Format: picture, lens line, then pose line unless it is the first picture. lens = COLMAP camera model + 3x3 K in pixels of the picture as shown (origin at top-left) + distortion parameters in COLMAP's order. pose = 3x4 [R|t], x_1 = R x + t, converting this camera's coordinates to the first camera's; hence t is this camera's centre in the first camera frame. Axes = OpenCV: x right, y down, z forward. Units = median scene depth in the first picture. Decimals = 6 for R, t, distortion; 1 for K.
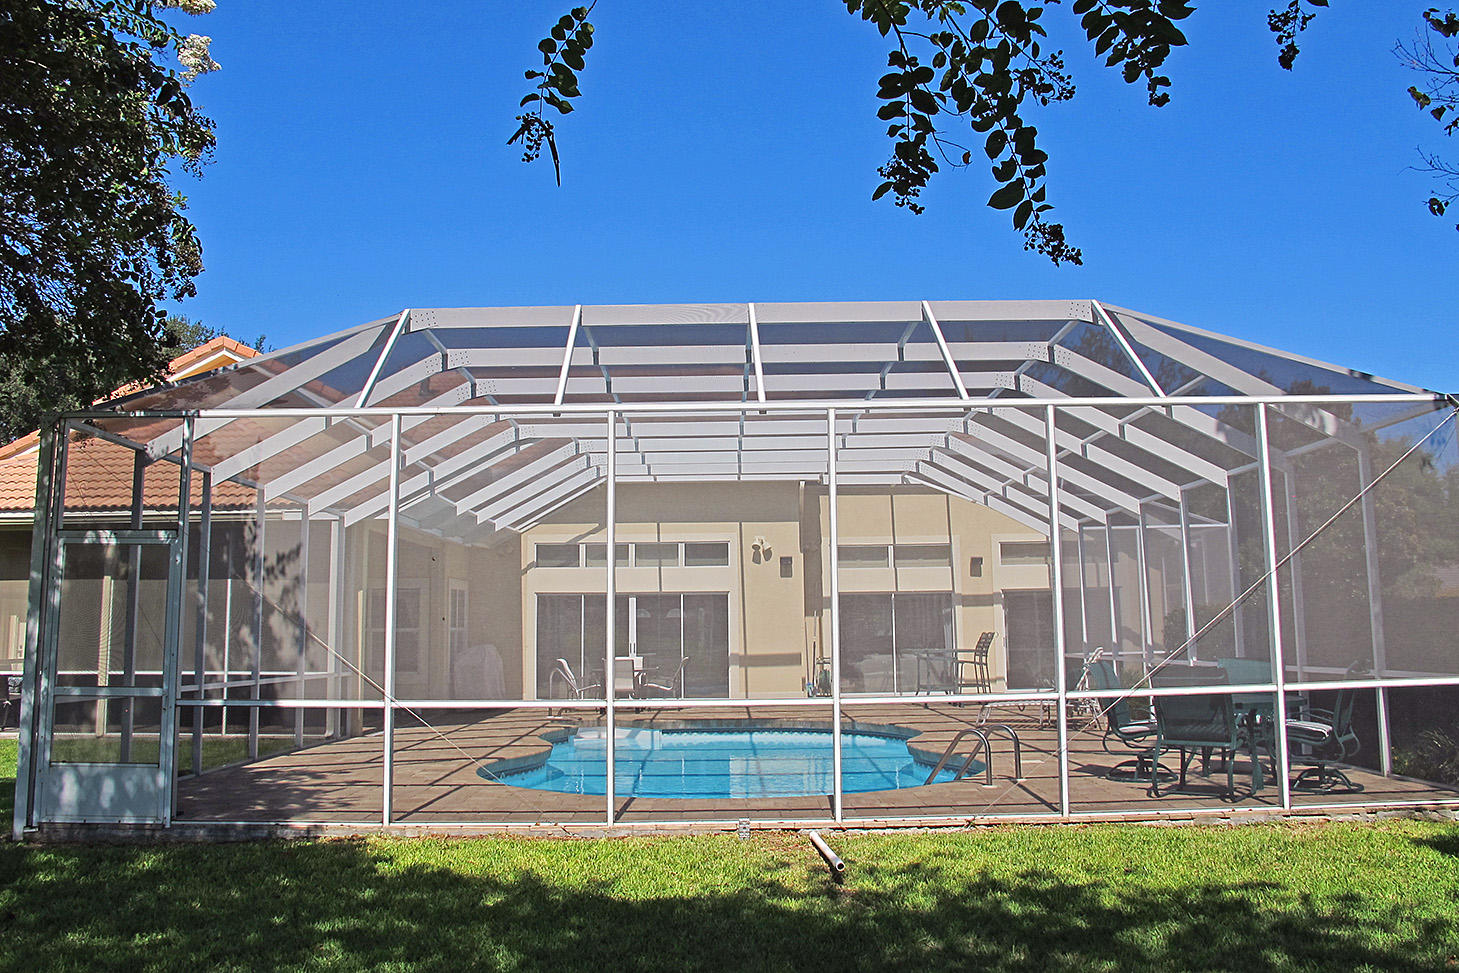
lens RADIAL K [[1222.6, 0, 743.1], [0, 1222.6, 499.3], [0, 0, 1]] dist [-0.149201, 0.114965]
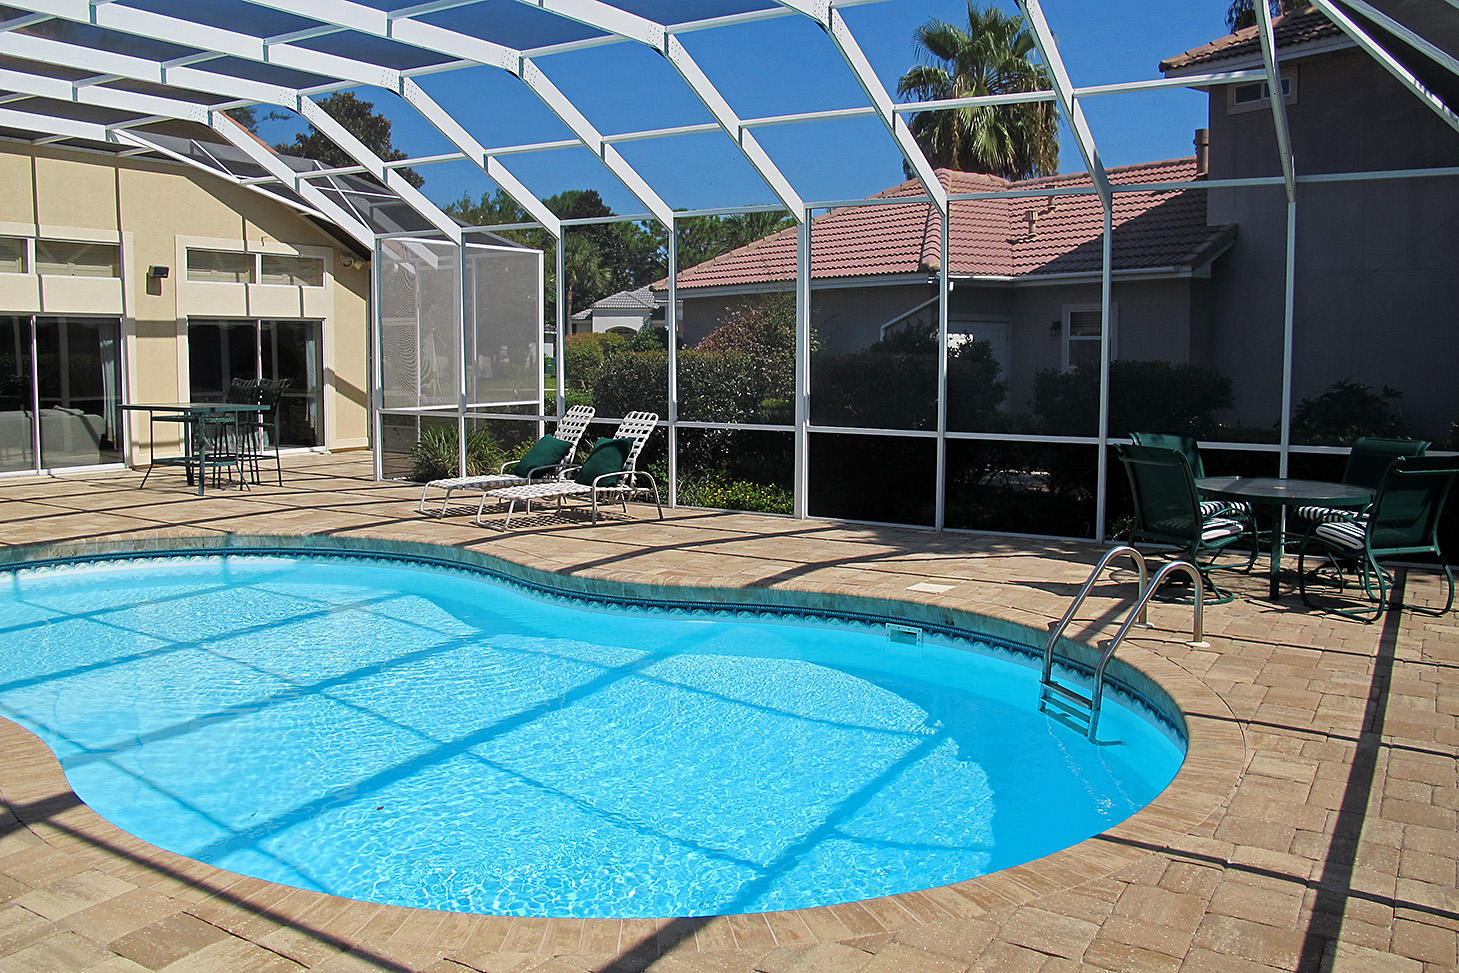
lens RADIAL K [[1222.6, 0, 733.0], [0, 1222.6, 490.8], [0, 0, 1]] dist [-0.149201, 0.114965]
pose [[0.550467, -0.071722, 0.831771, -0.208225], [-0.114193, 0.980470, 0.160118, 0.029799], [-0.827010, -0.183122, 0.531526, 0.378162]]
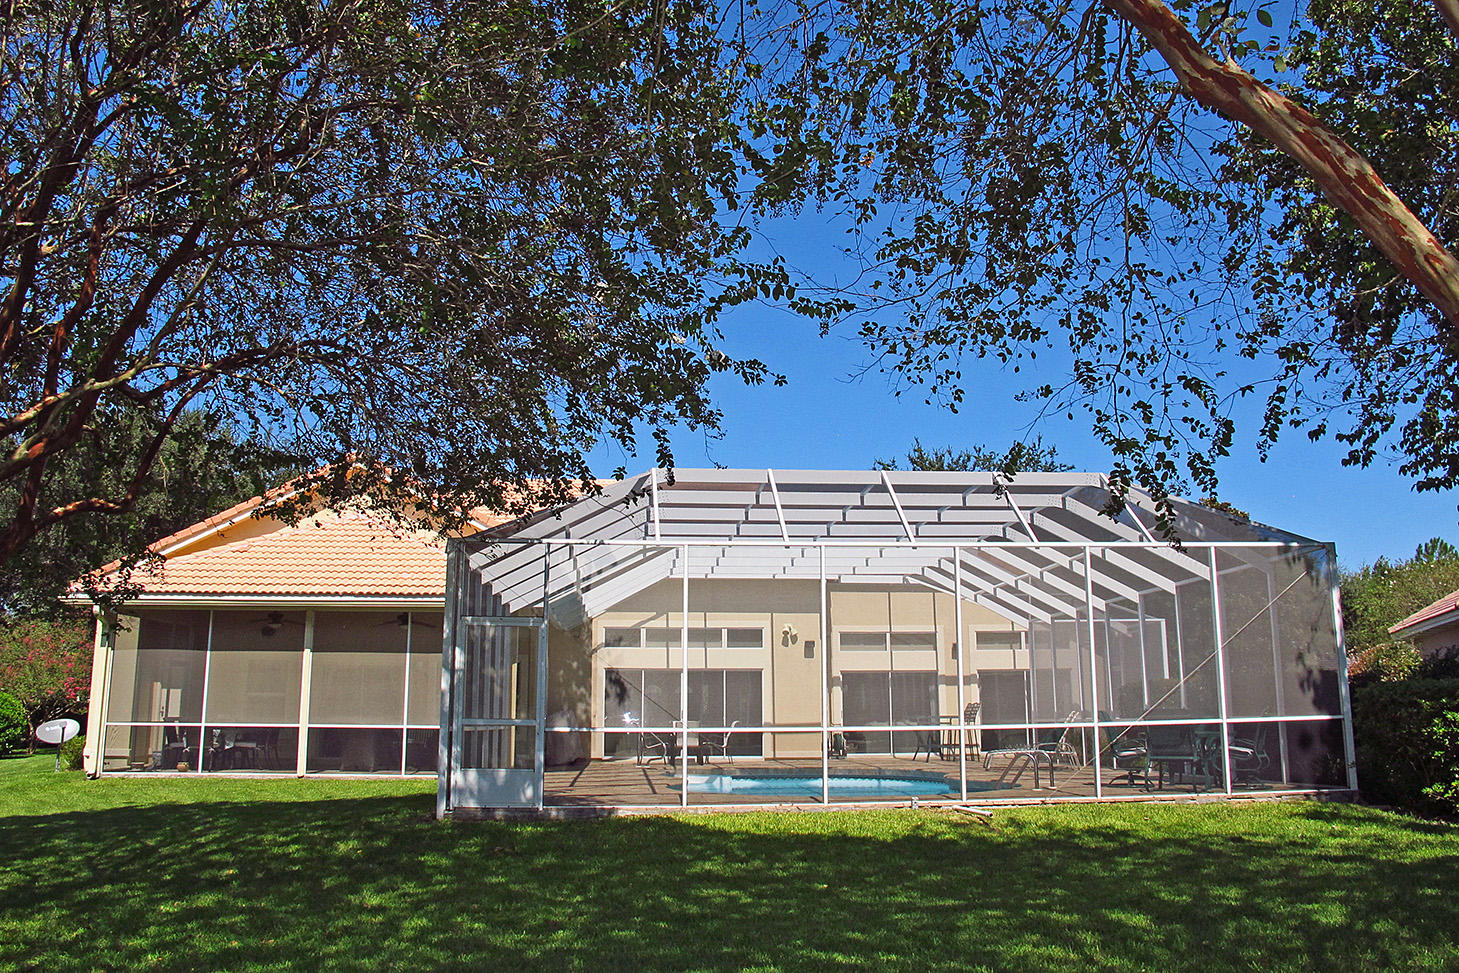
lens RADIAL K [[1222.6, 0, 727.5], [0, 1222.6, 473.0], [0, 0, 1]] dist [-0.149201, 0.114965]
pose [[0.997977, 0.023082, 0.059239, -0.123992], [-0.017624, 0.995690, -0.091052, -0.008377], [-0.061085, 0.089823, 0.994083, -0.229828]]
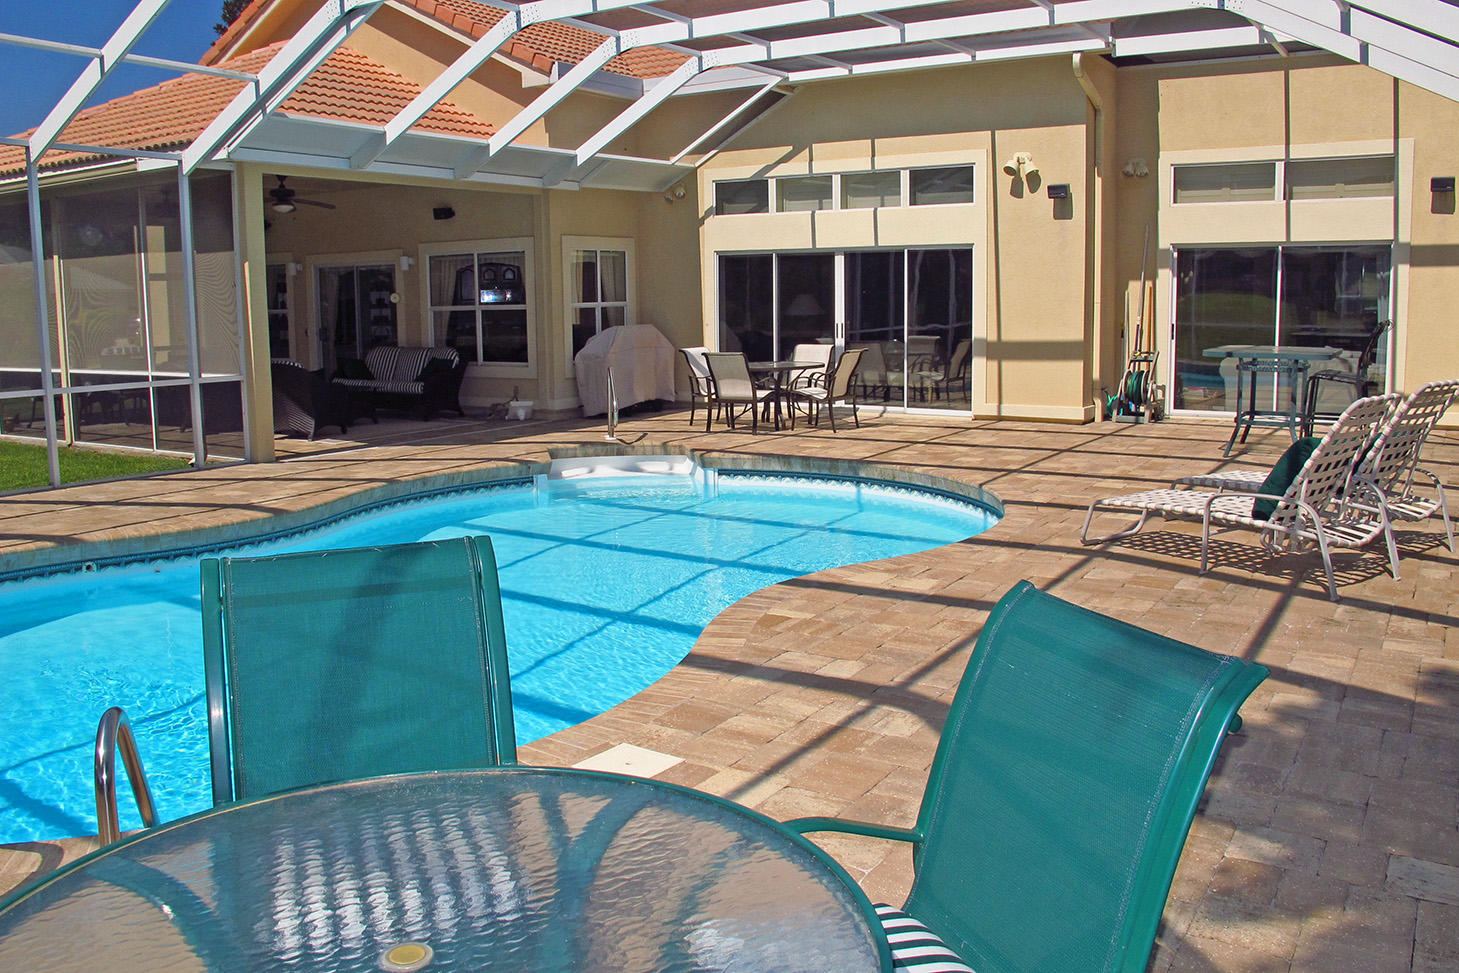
lens RADIAL K [[1222.6, 0, 730.5], [0, 1222.6, 479.0], [0, 0, 1]] dist [-0.149201, 0.114965]
pose [[0.848273, 0.077403, -0.523872, 0.220597], [0.063790, 0.967121, 0.246185, 0.031260], [0.525703, -0.242250, 0.815445, 0.391128]]
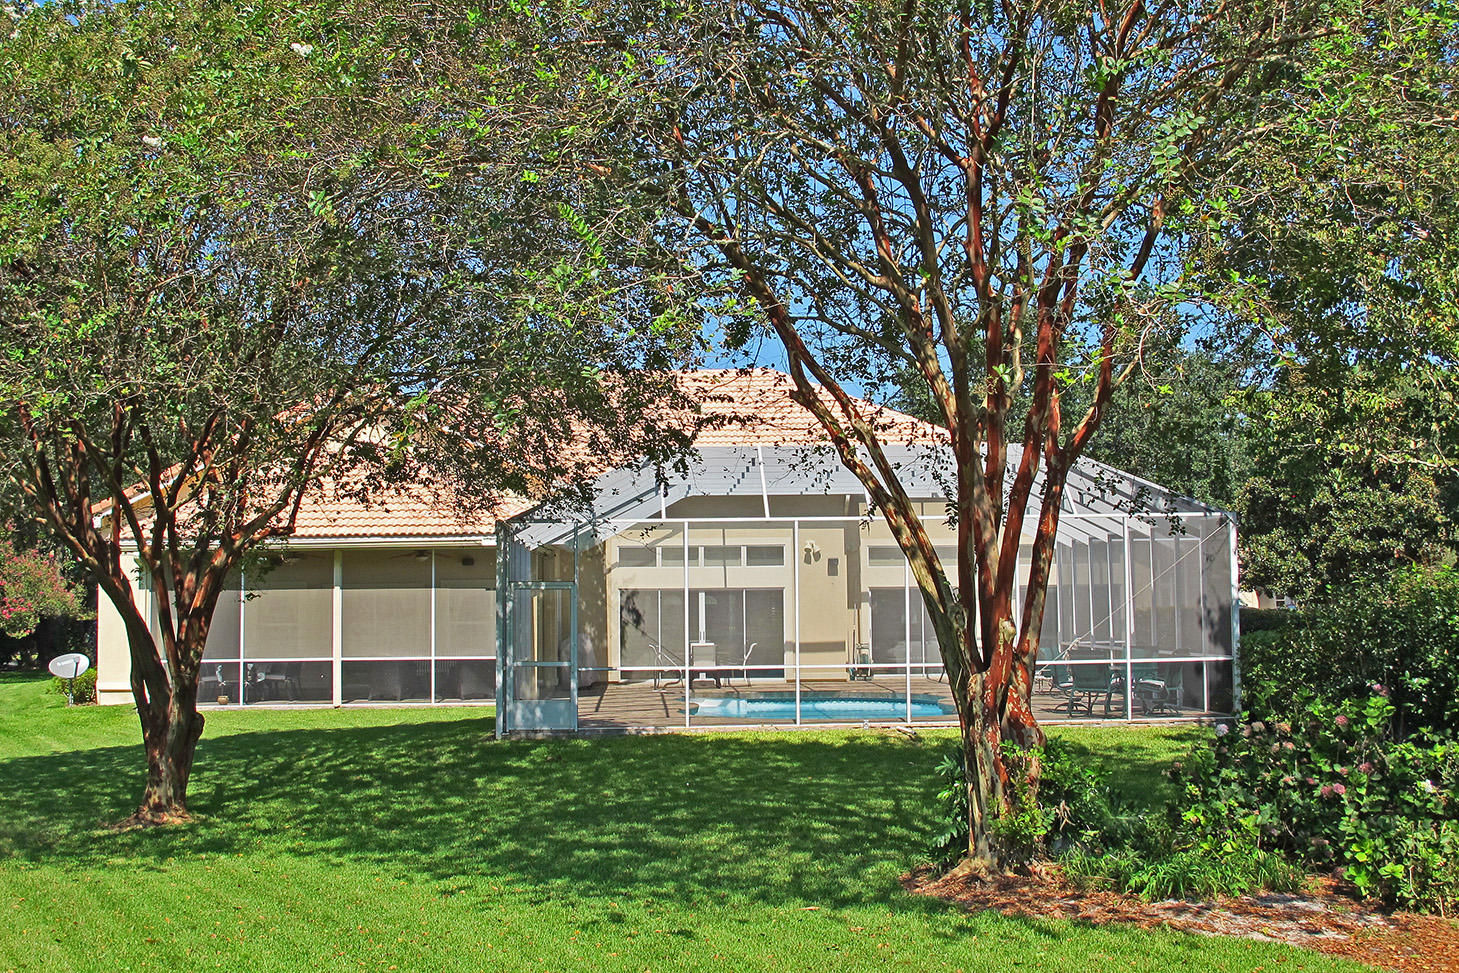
lens RADIAL K [[1795.8, 0, 724.6], [0, 1795.8, 482.8], [0, 0, 1]] dist [-0.027454, 0.000000]
pose [[0.999716, 0.005807, 0.023101, -0.109333], [-0.006701, 0.999225, 0.038790, -0.092052], [-0.022858, -0.038933, 0.998980, -0.721189]]
